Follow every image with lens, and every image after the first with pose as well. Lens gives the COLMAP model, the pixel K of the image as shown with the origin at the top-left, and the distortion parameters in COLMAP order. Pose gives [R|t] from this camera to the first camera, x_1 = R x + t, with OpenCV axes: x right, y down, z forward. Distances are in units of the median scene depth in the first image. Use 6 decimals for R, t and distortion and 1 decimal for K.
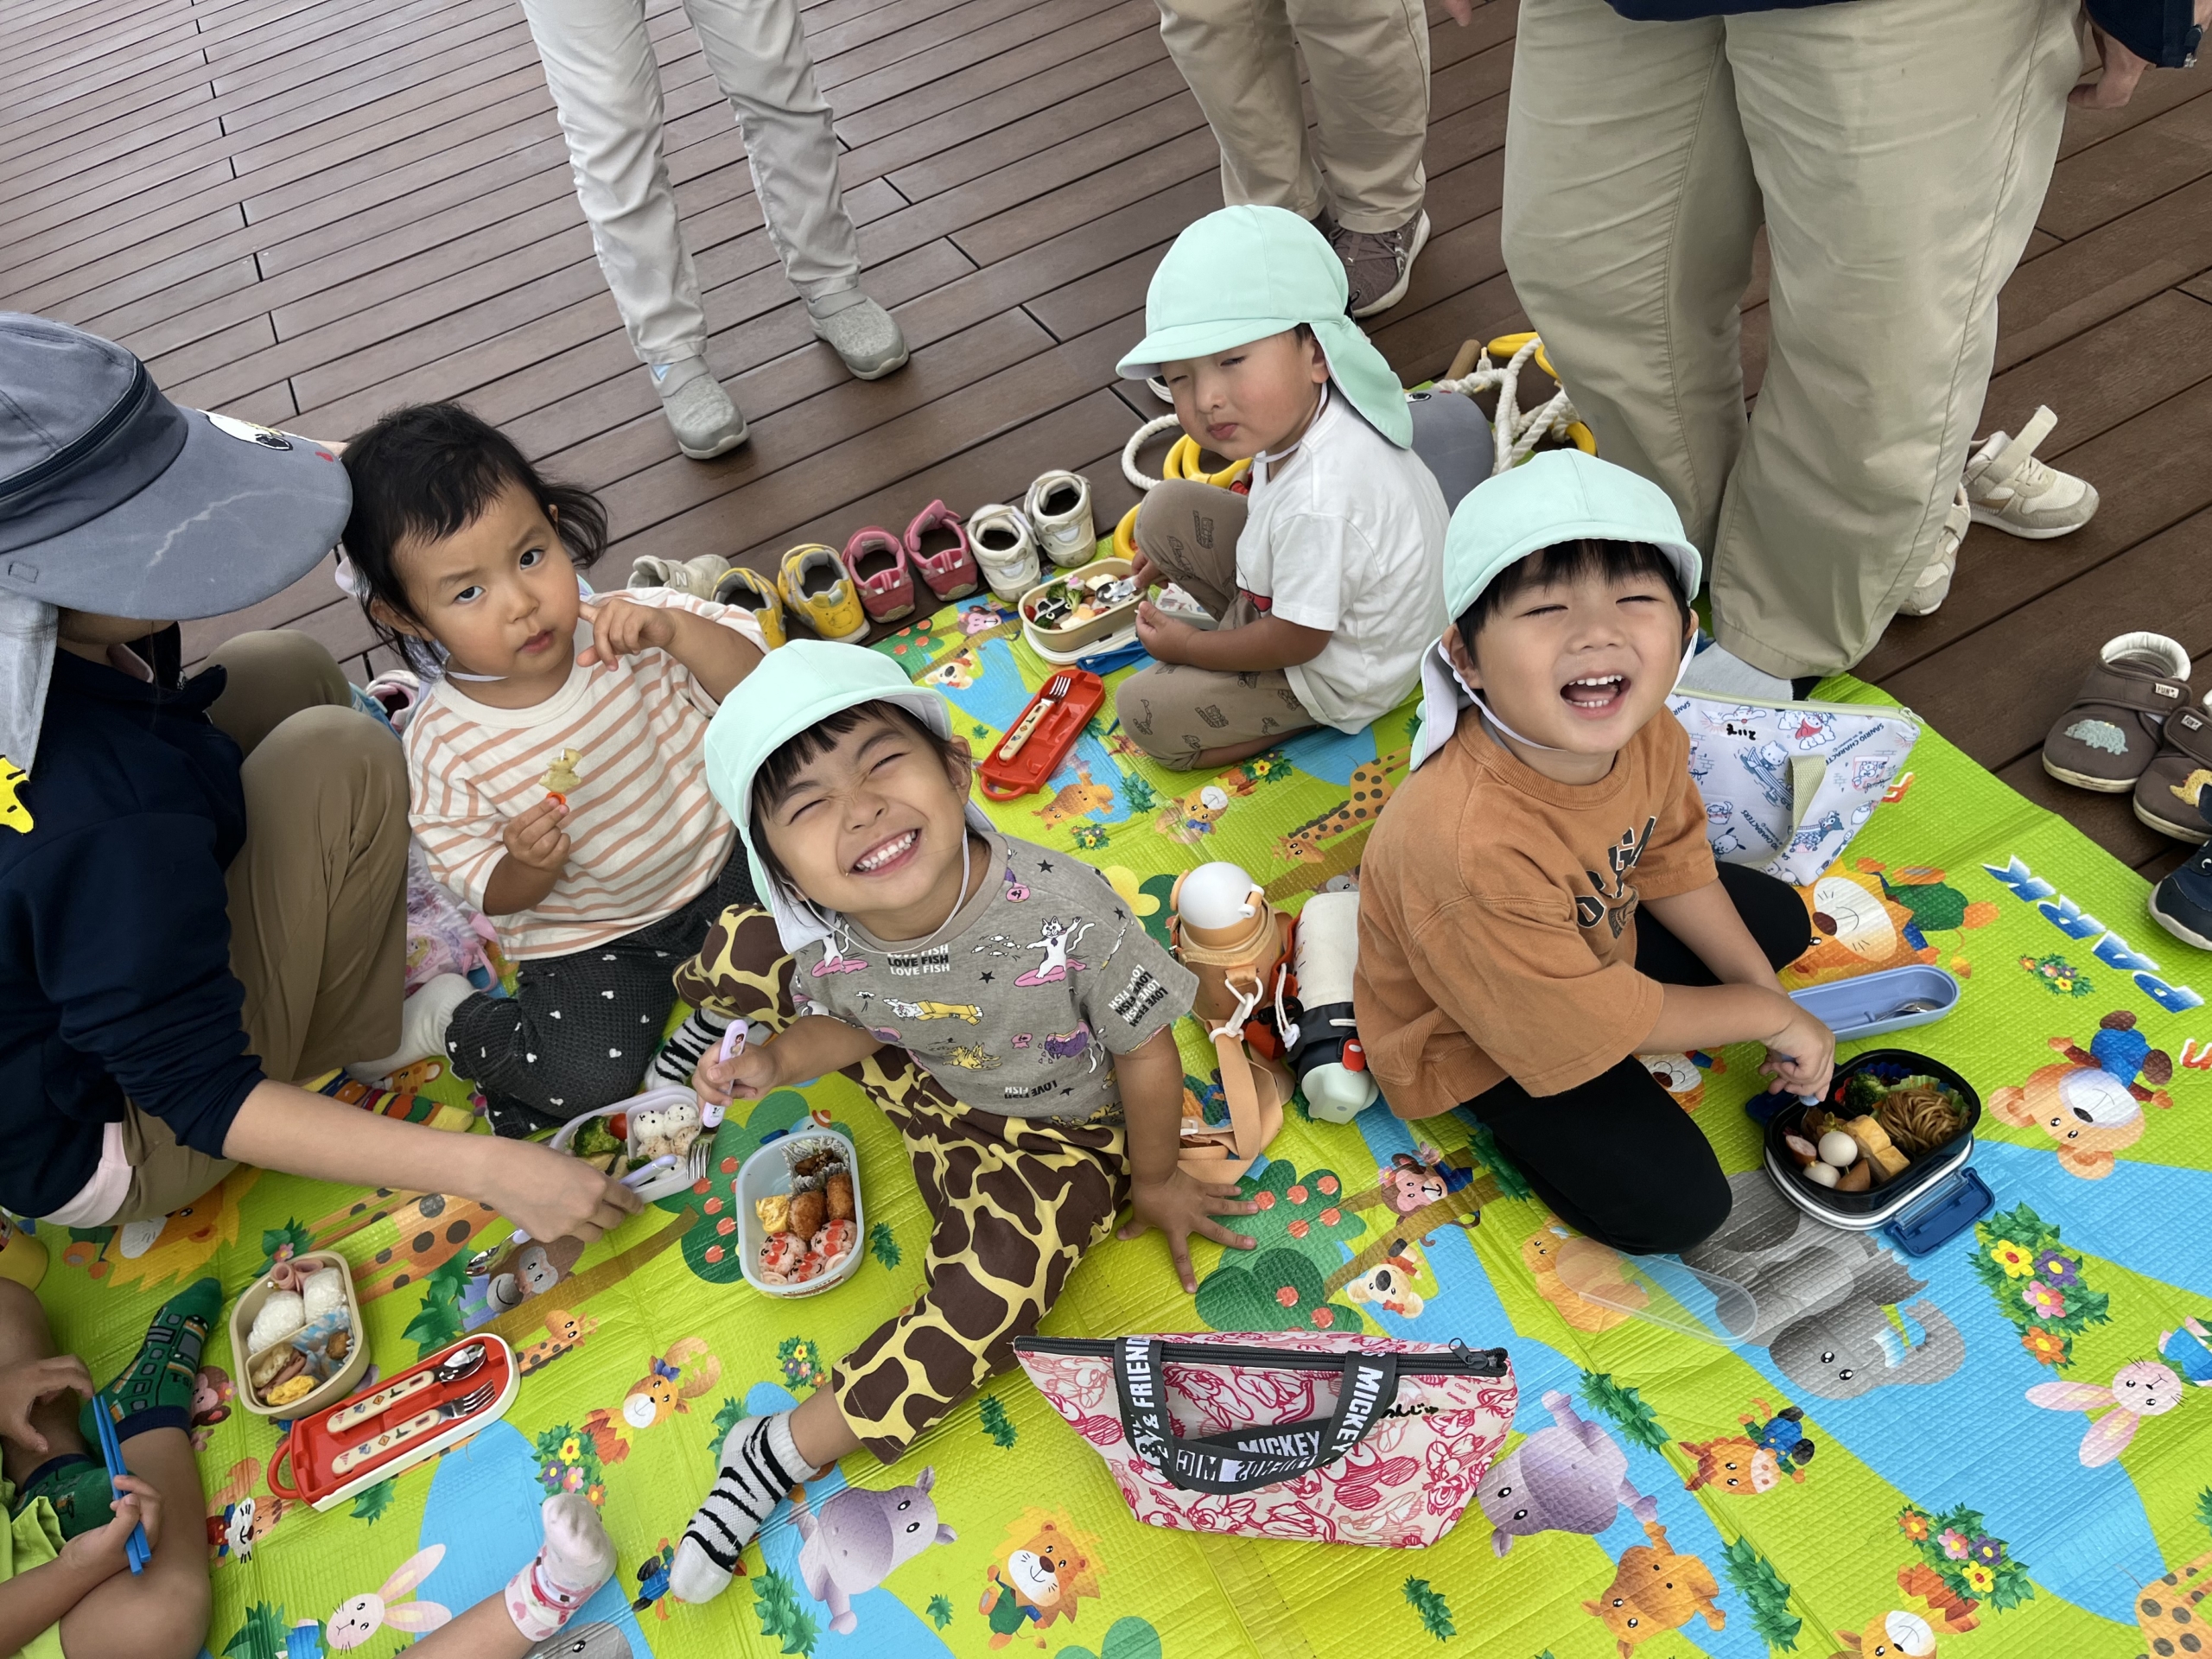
lens RADIAL K [[1660.7, 0, 1106.0], [0, 1660.7, 829.5], [0, 0, 1]] dist [0.000129, -0.007574]
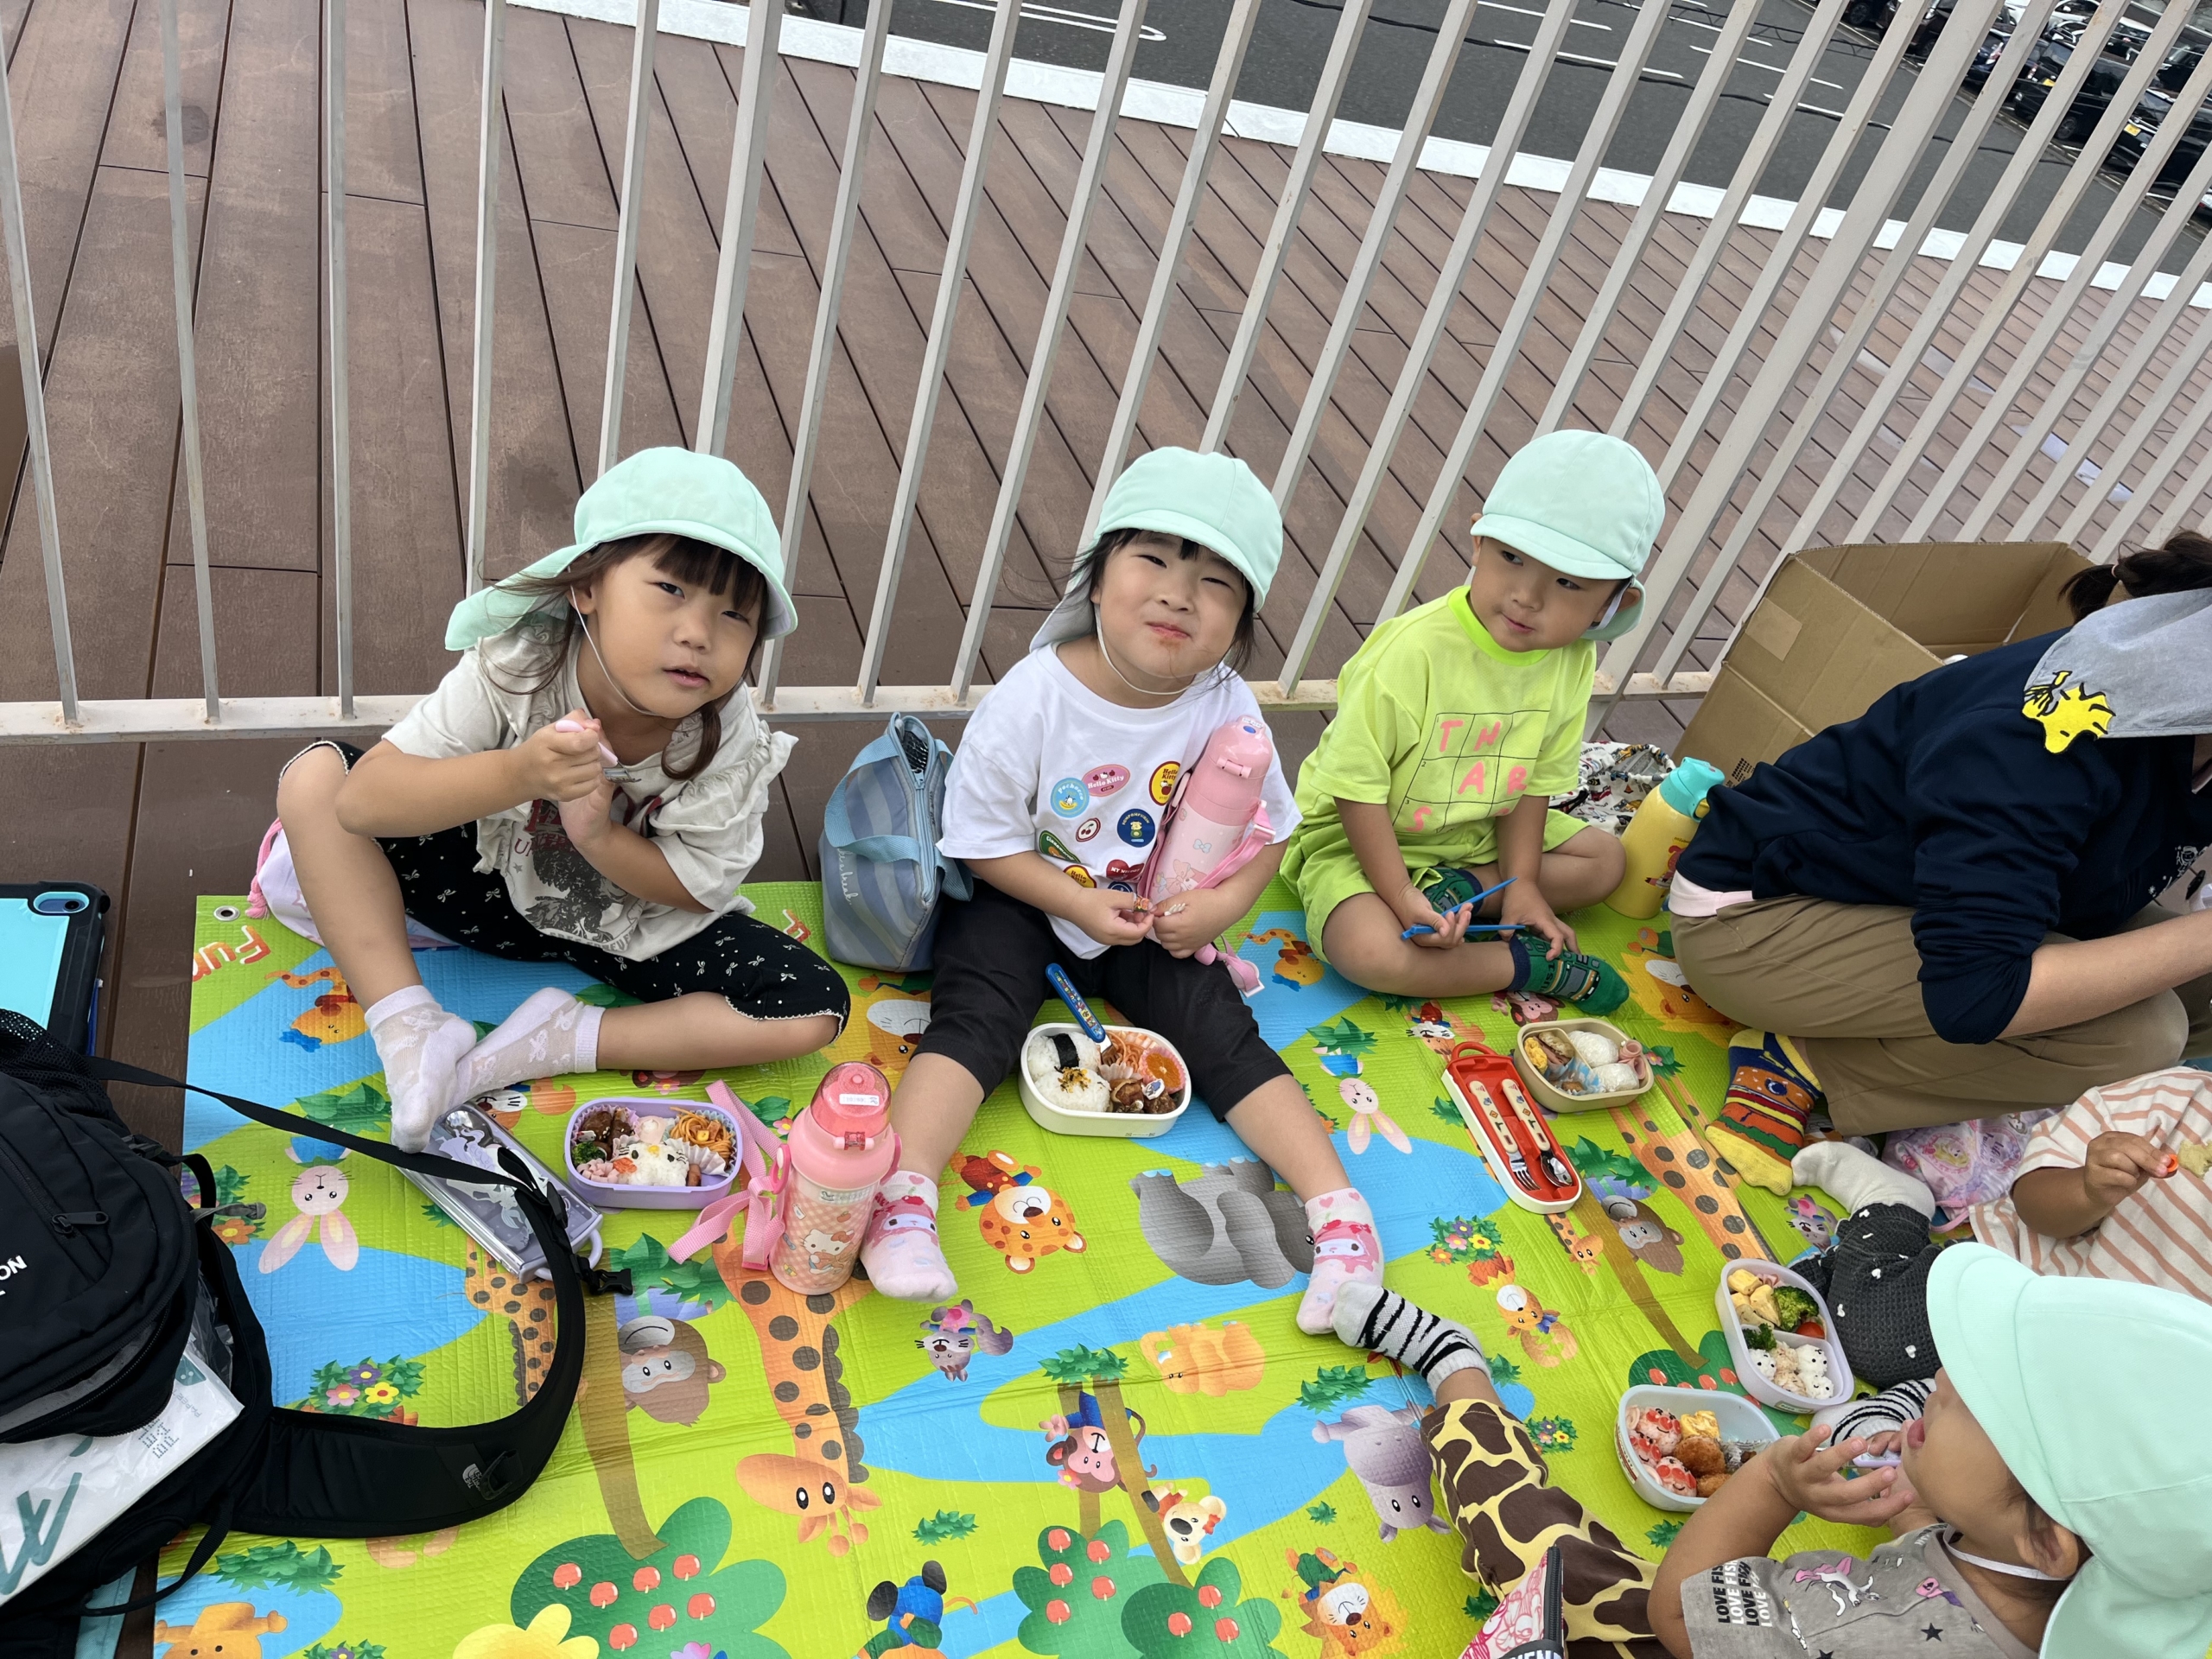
lens RADIAL K [[1660.7, 0, 1106.0], [0, 1660.7, 829.5], [0, 0, 1]] dist [0.000129, -0.007574]
pose [[-0.181158, 0.753595, -0.631883, 0.225403], [-0.851871, 0.200815, 0.483724, -0.019977], [0.491424, 0.625913, 0.605587, -0.007146]]
